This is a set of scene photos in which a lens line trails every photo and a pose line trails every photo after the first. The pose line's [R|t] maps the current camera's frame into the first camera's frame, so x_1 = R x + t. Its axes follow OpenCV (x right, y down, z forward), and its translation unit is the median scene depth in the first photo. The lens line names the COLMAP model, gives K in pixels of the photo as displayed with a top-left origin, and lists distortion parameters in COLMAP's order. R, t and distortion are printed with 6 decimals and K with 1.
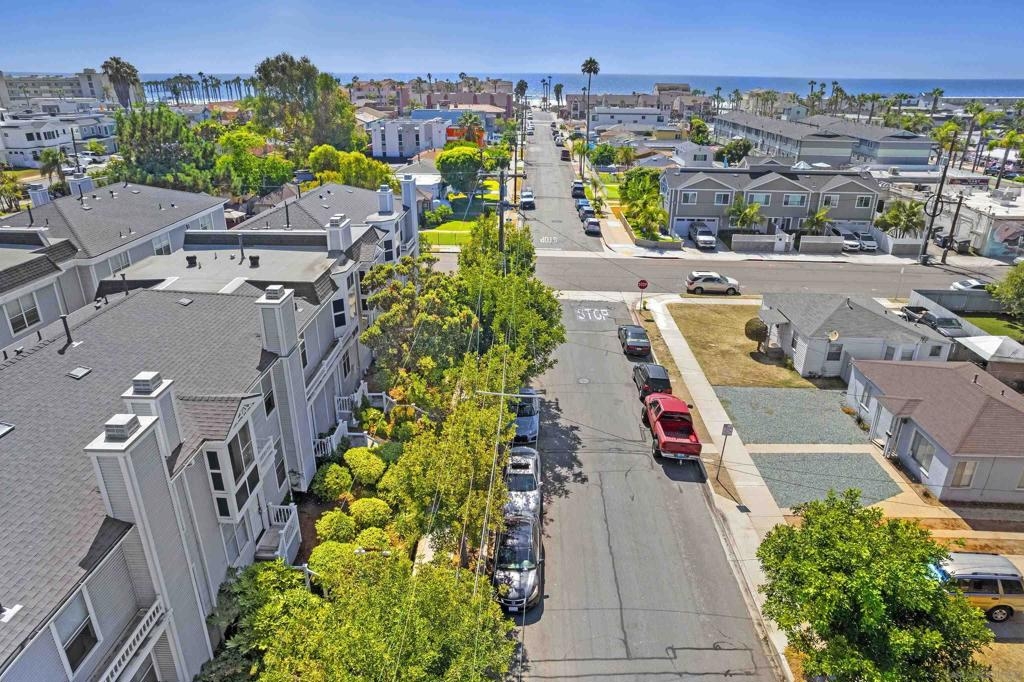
lens RADIAL K [[655.2, 0, 516.0], [0, 655.2, 337.8], [0, 0, 1]] dist [-0.081720, 0.075267]
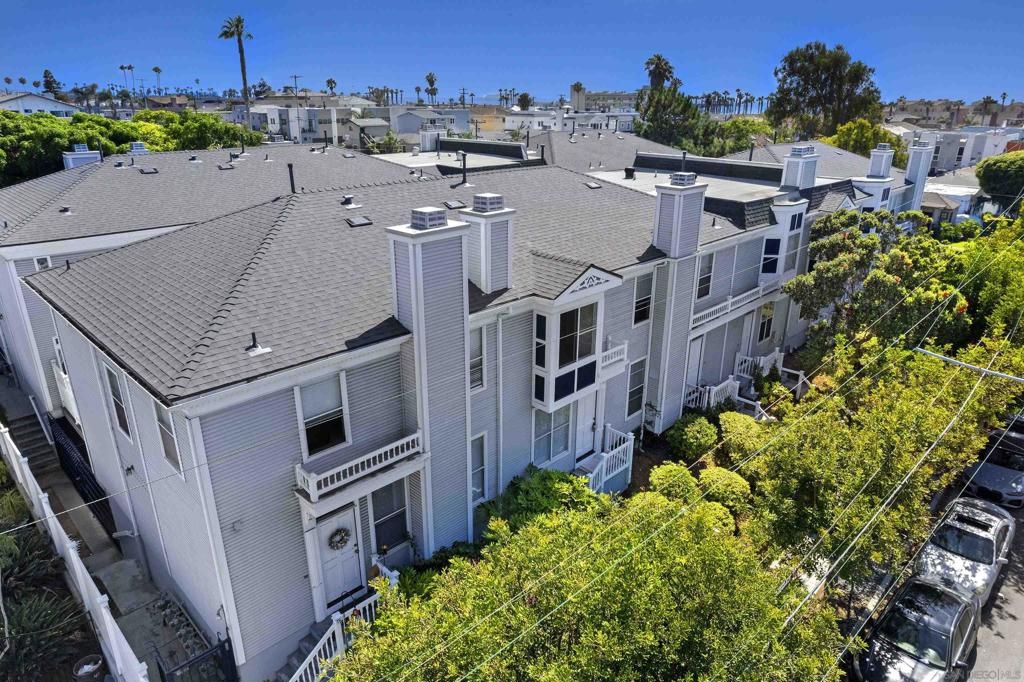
lens RADIAL K [[655.2, 0, 516.0], [0, 655.2, 337.8], [0, 0, 1]] dist [-0.081720, 0.075267]
pose [[0.733821, 0.233638, -0.637903, 0.035736], [-0.259856, 0.964126, 0.054190, 0.102161], [0.627679, 0.125998, 0.768208, 0.197893]]
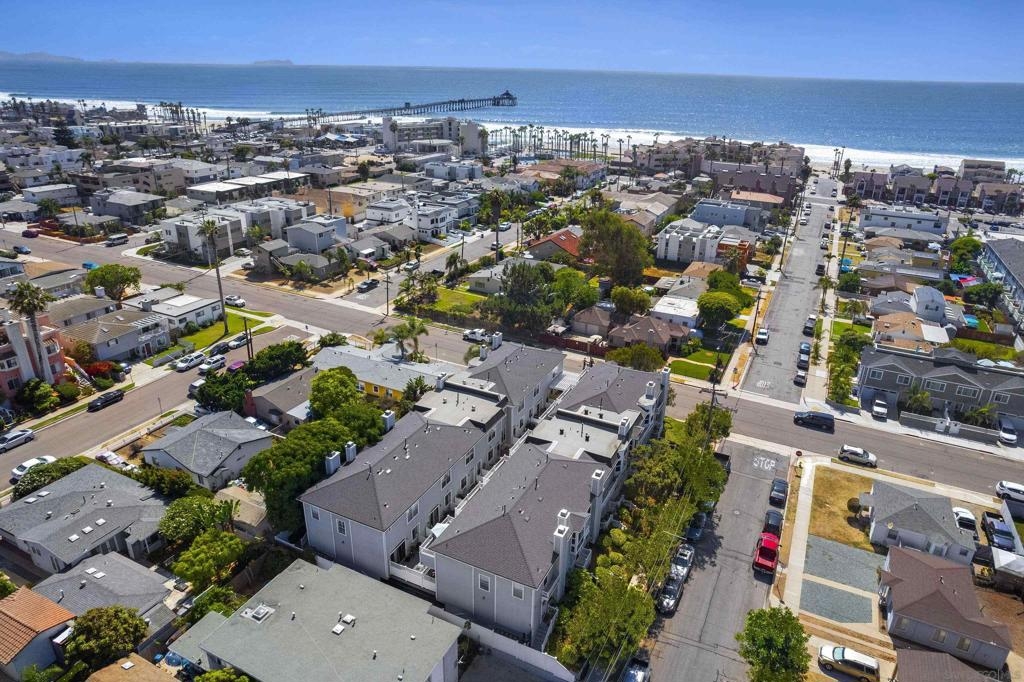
lens RADIAL K [[655.2, 0, 516.0], [0, 655.2, 337.8], [0, 0, 1]] dist [-0.081720, 0.075267]
pose [[0.908568, 0.171825, -0.380764, 0.201131], [-0.171972, 0.984518, 0.033922, -0.510172], [0.380697, 0.034660, 0.924050, -1.299221]]
